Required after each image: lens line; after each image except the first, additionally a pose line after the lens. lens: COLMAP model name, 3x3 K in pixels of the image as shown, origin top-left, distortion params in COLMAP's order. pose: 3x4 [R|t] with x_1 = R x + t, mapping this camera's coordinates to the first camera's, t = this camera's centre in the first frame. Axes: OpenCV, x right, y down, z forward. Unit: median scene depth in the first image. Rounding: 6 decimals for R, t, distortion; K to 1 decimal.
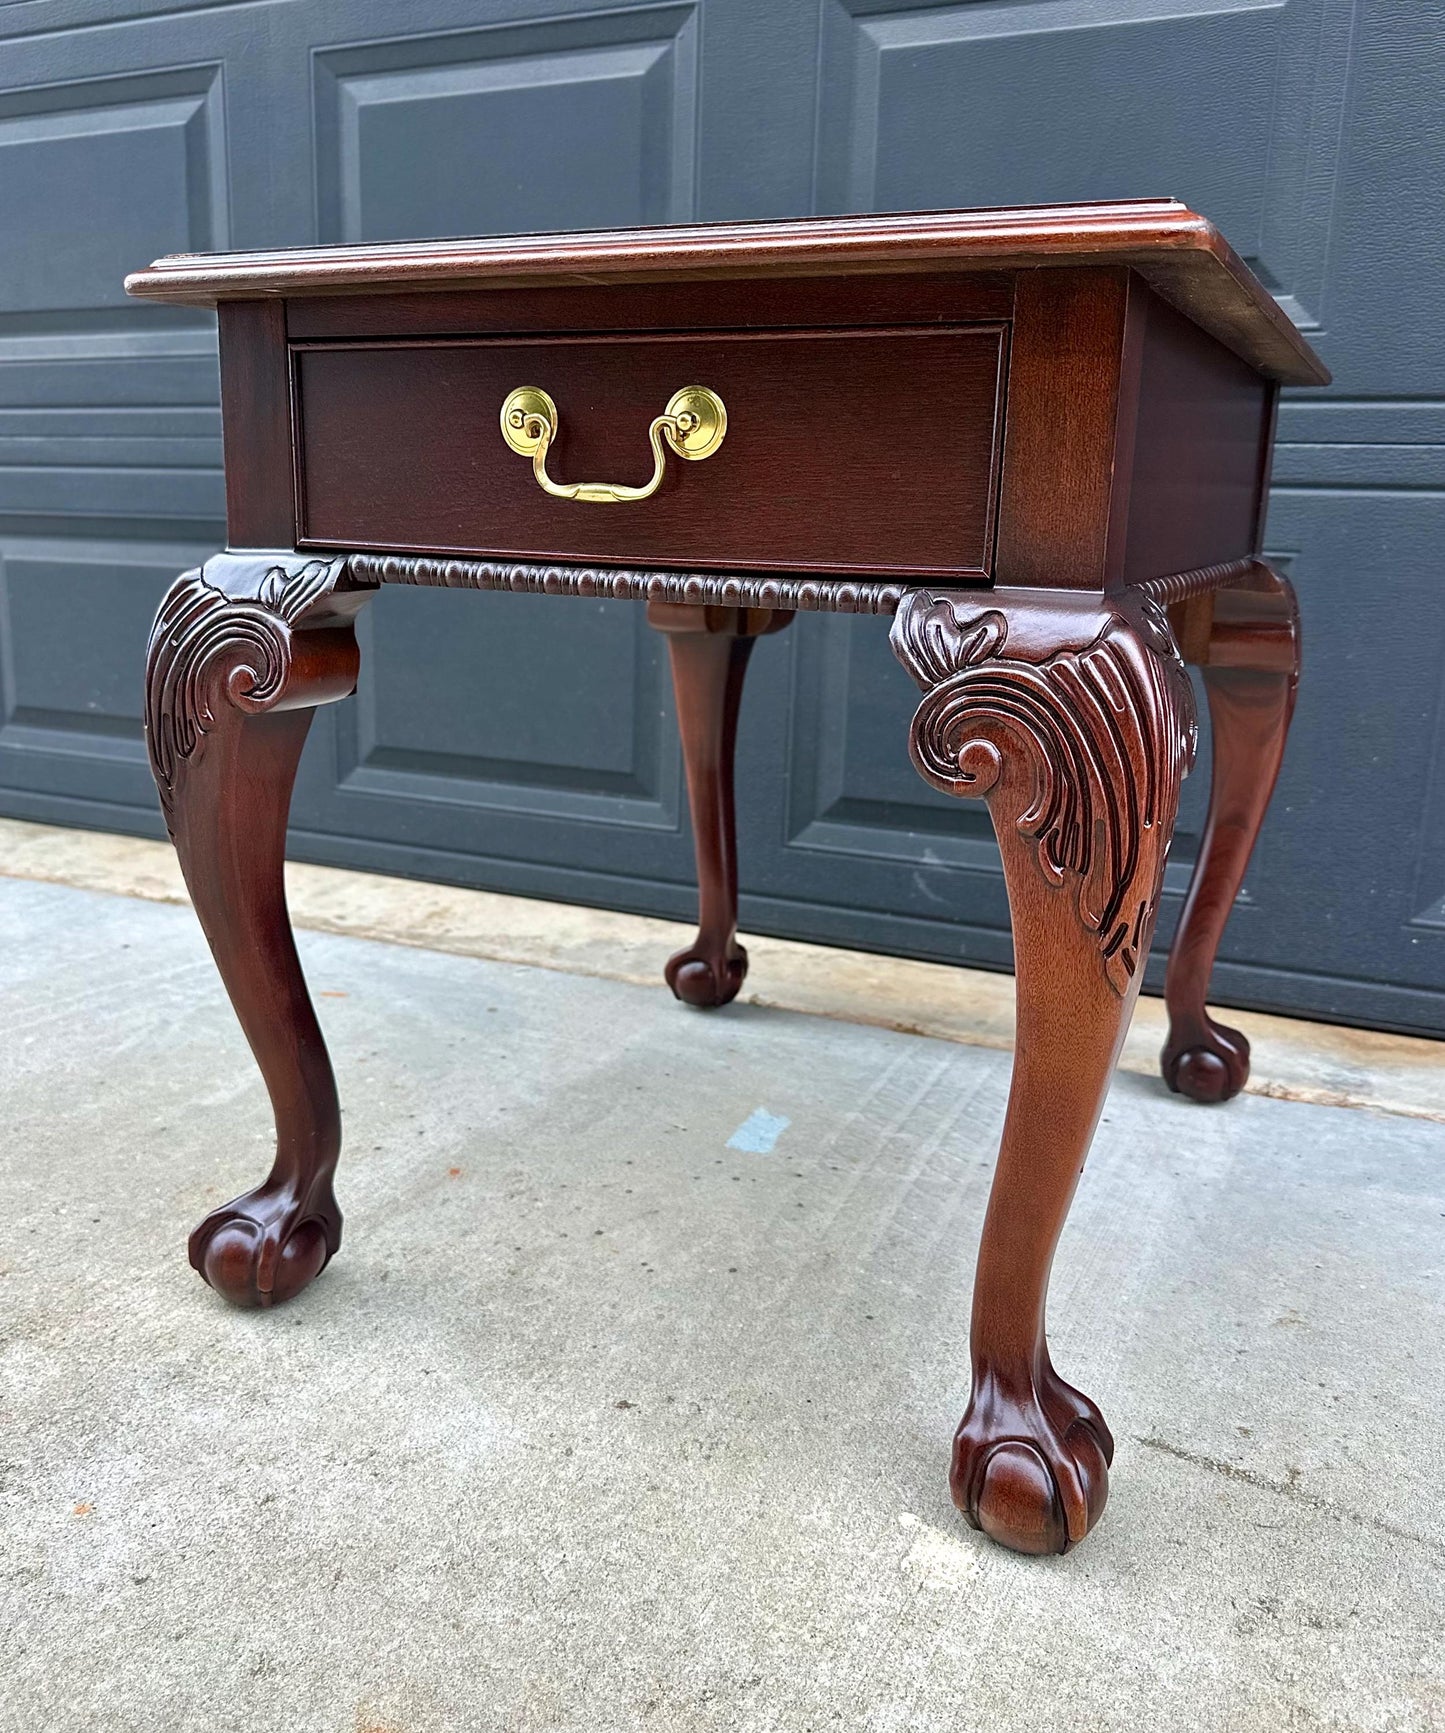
lens RADIAL K [[1444.8, 0, 740.8], [0, 1444.8, 859.1], [0, 0, 1]] dist [0.085486, -0.142746]
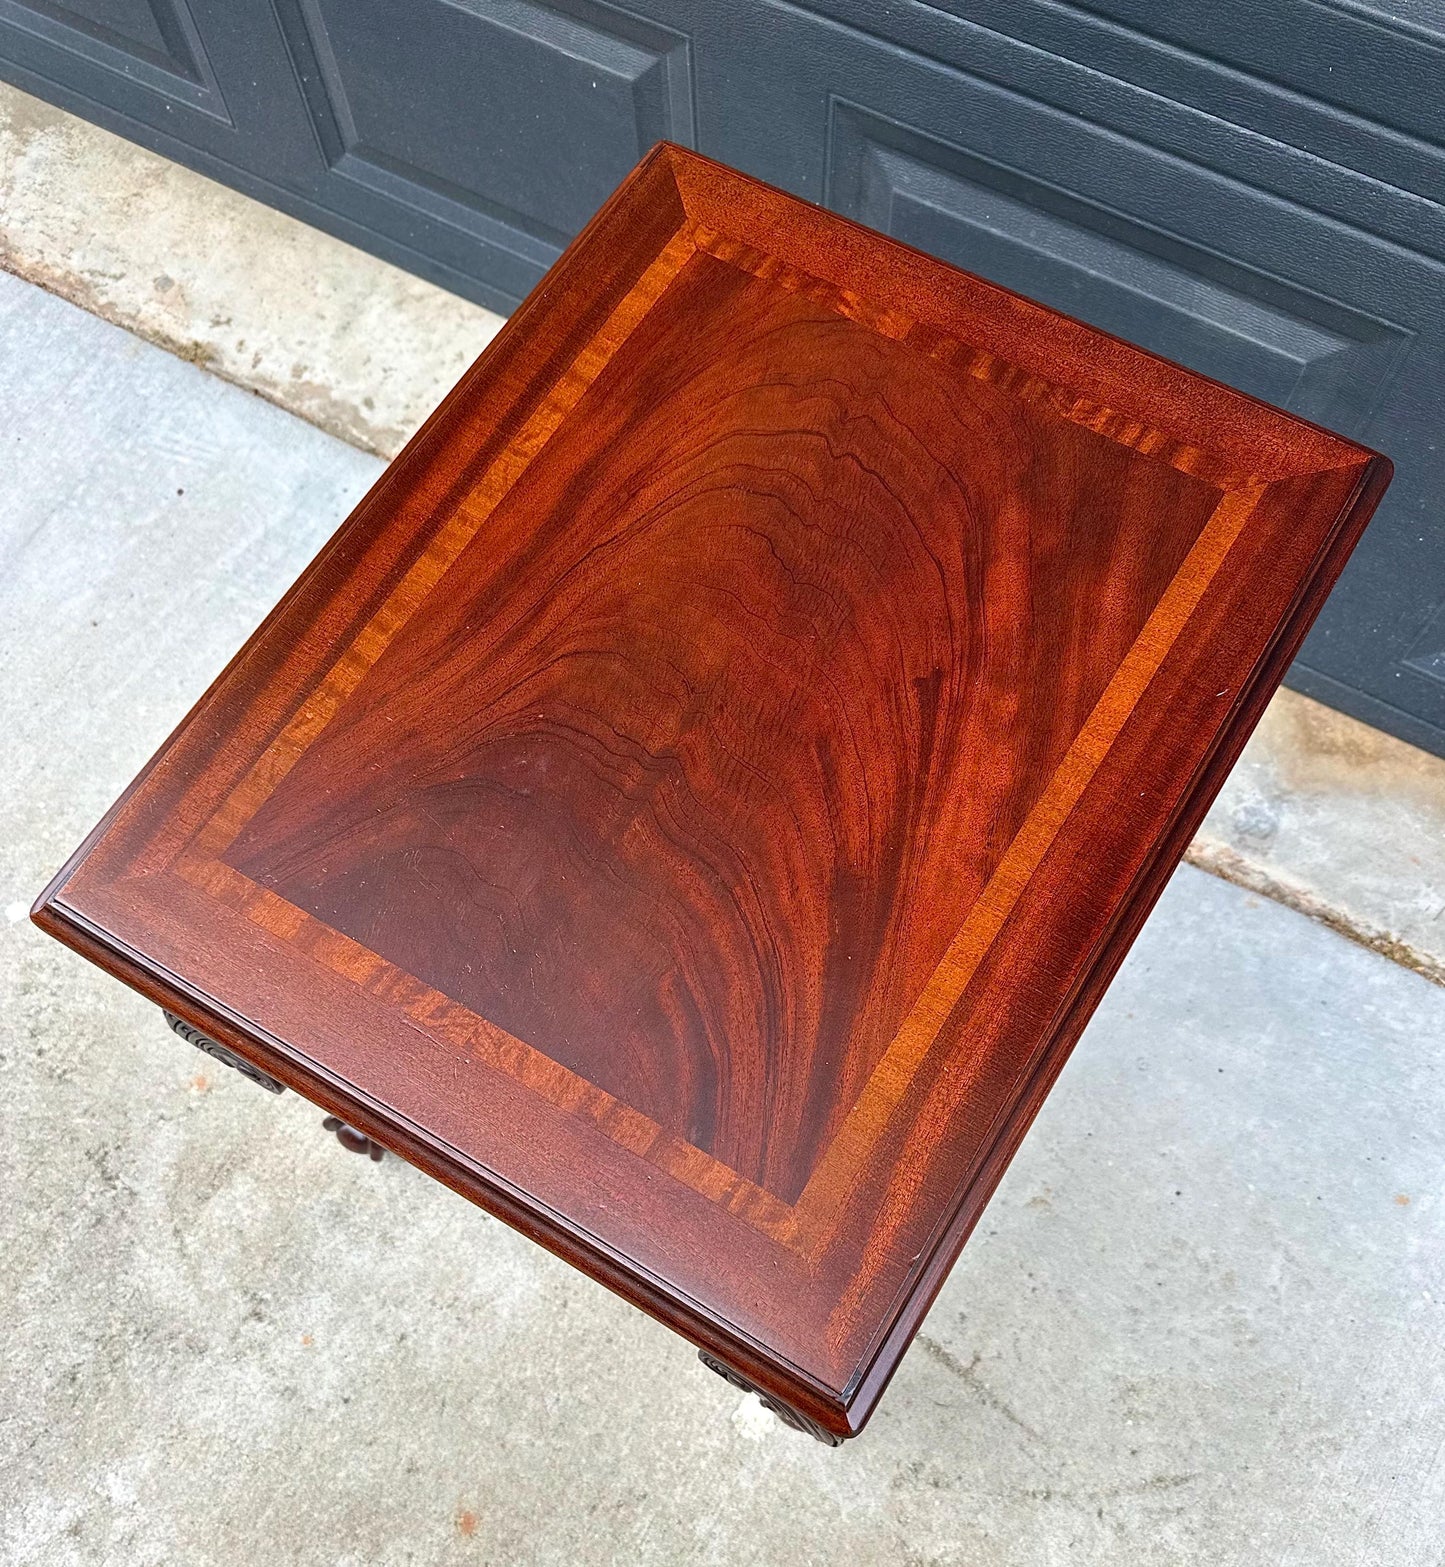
lens RADIAL K [[1397.1, 0, 737.1], [0, 1397.1, 957.7], [0, 0, 1]] dist [0.048356, -0.077720]
pose [[0.991941, 0.088343, -0.090826, 0.177301], [0.028126, 0.545425, 0.837688, -1.064539], [0.123543, -0.833491, 0.538545, 0.402726]]
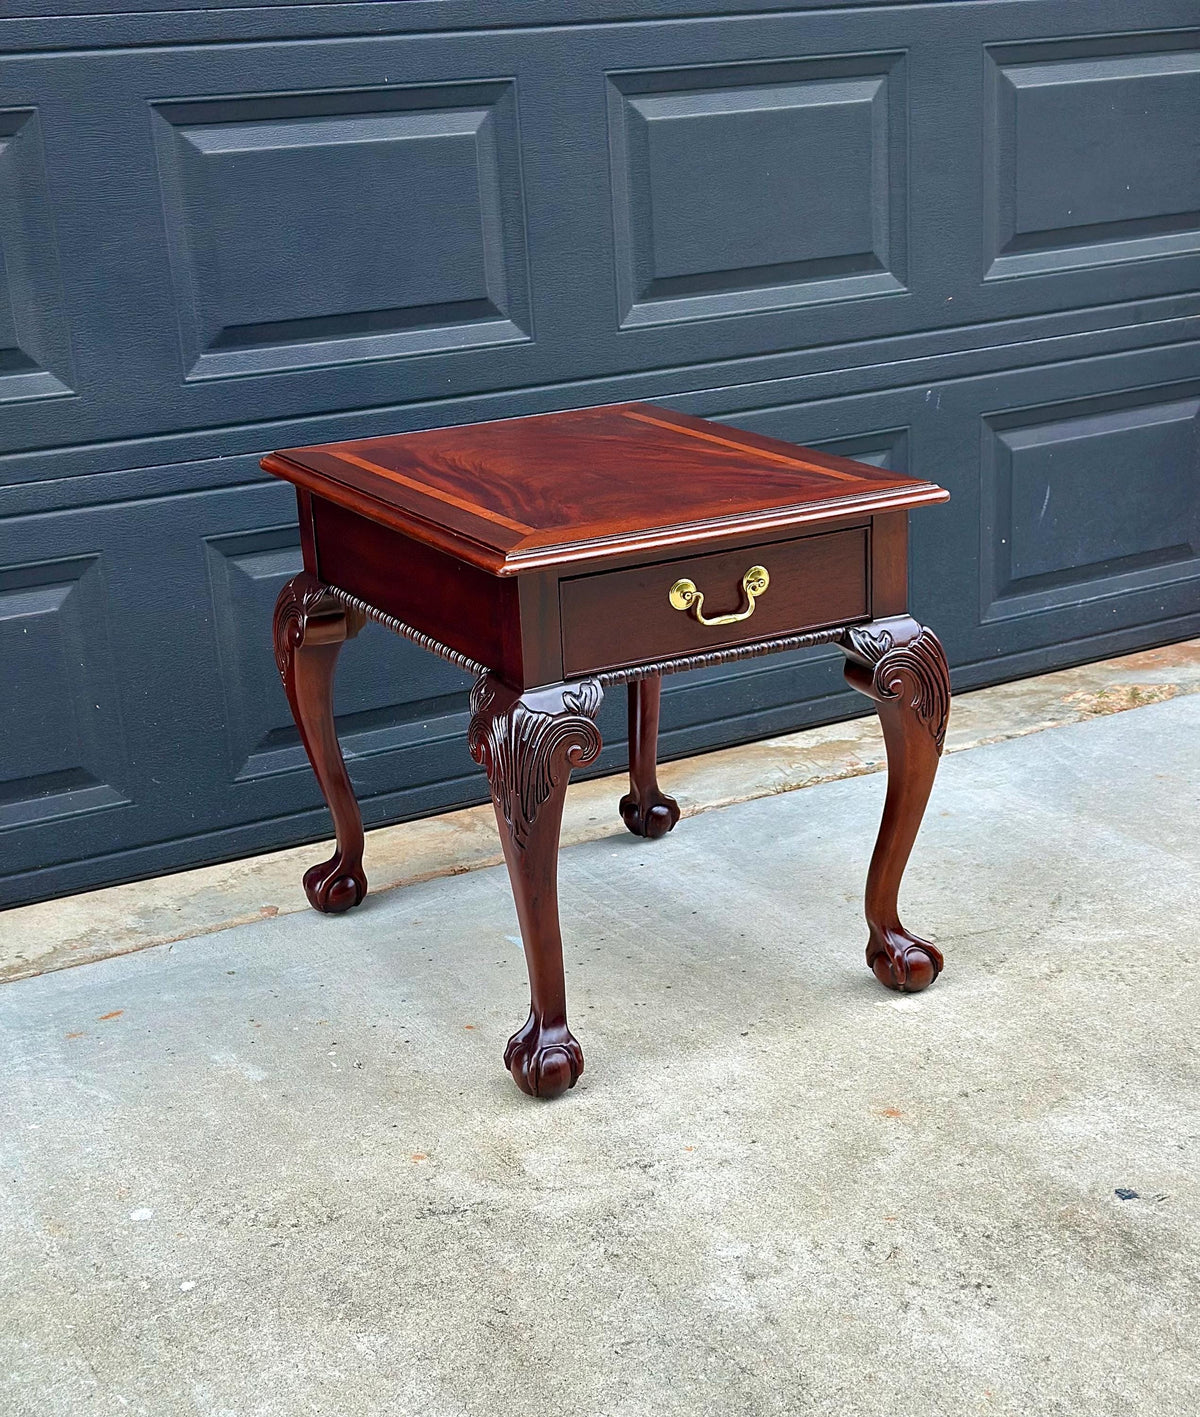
lens RADIAL K [[2254.7, 0, 600.6], [0, 2254.7, 774.4], [0, 0, 1]] dist [0.156210, 0.000000]
pose [[0.591043, -0.312806, 0.743519, -2.220702], [0.246624, 0.947686, 0.202653, -0.603199], [-0.768013, 0.063592, 0.637269, -0.806431]]
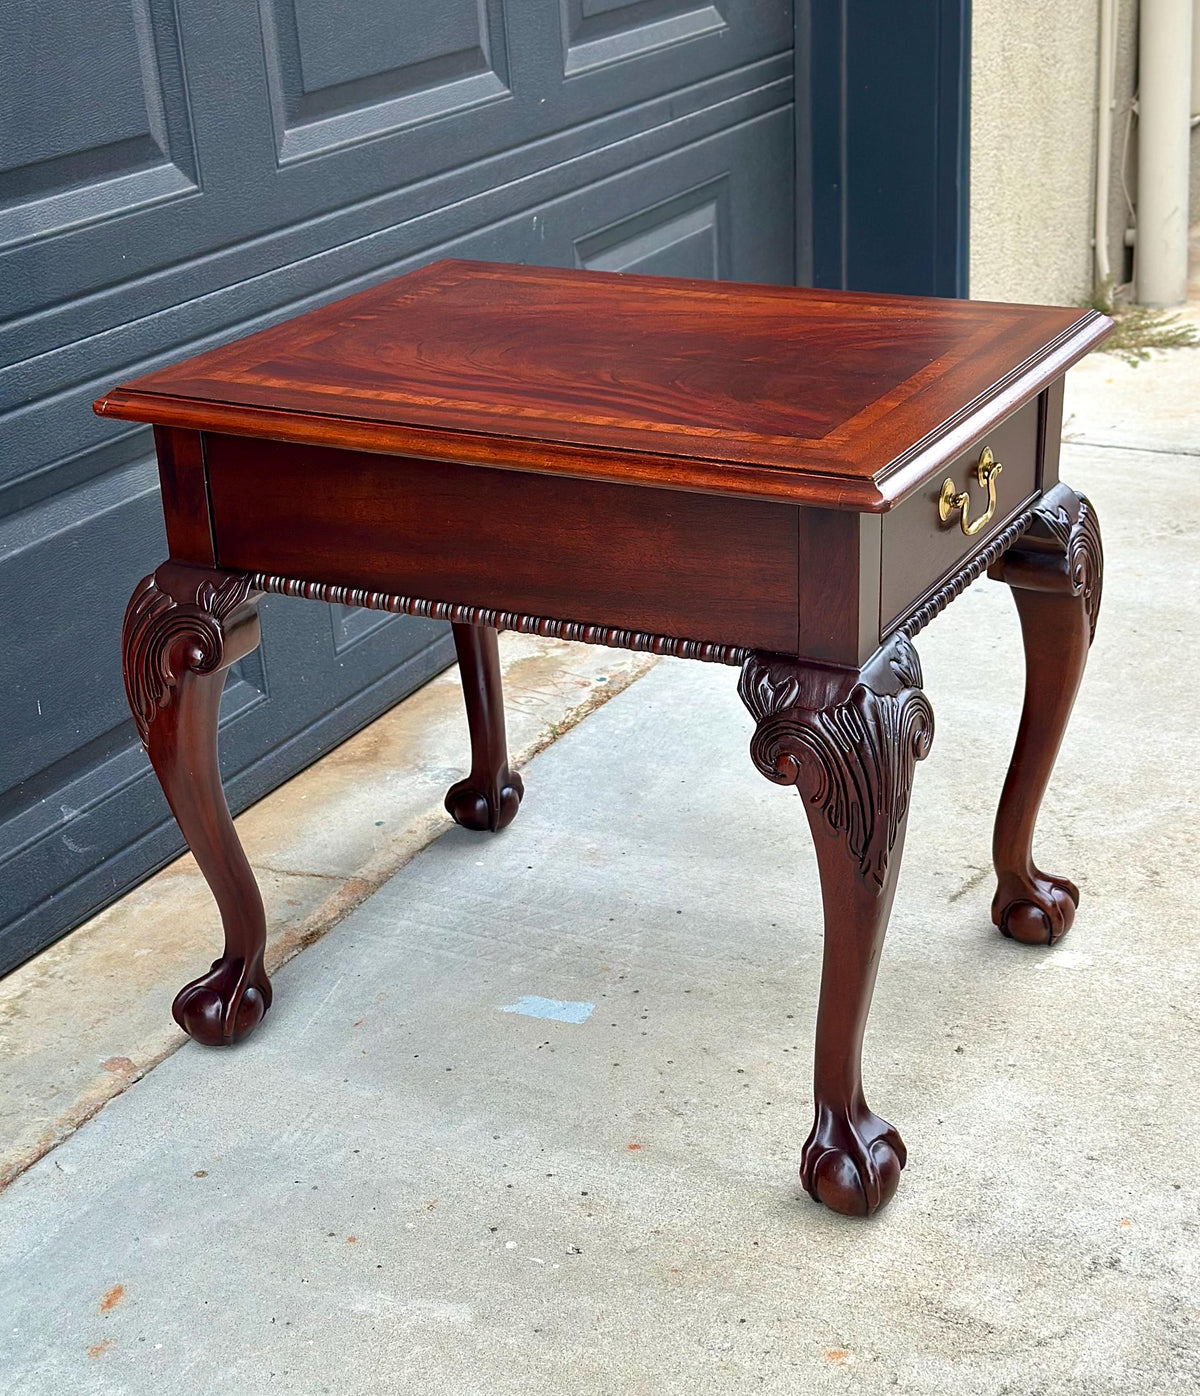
lens RADIAL K [[2343.3, 0, 594.7], [0, 2343.3, 730.7], [0, 0, 1]] dist [0.133079, 0.000000]
pose [[0.041437, -0.418042, 0.907482, -2.062144], [0.271797, 0.878727, 0.392385, -0.945174], [-0.961462, 0.230392, 0.150035, 0.836193]]
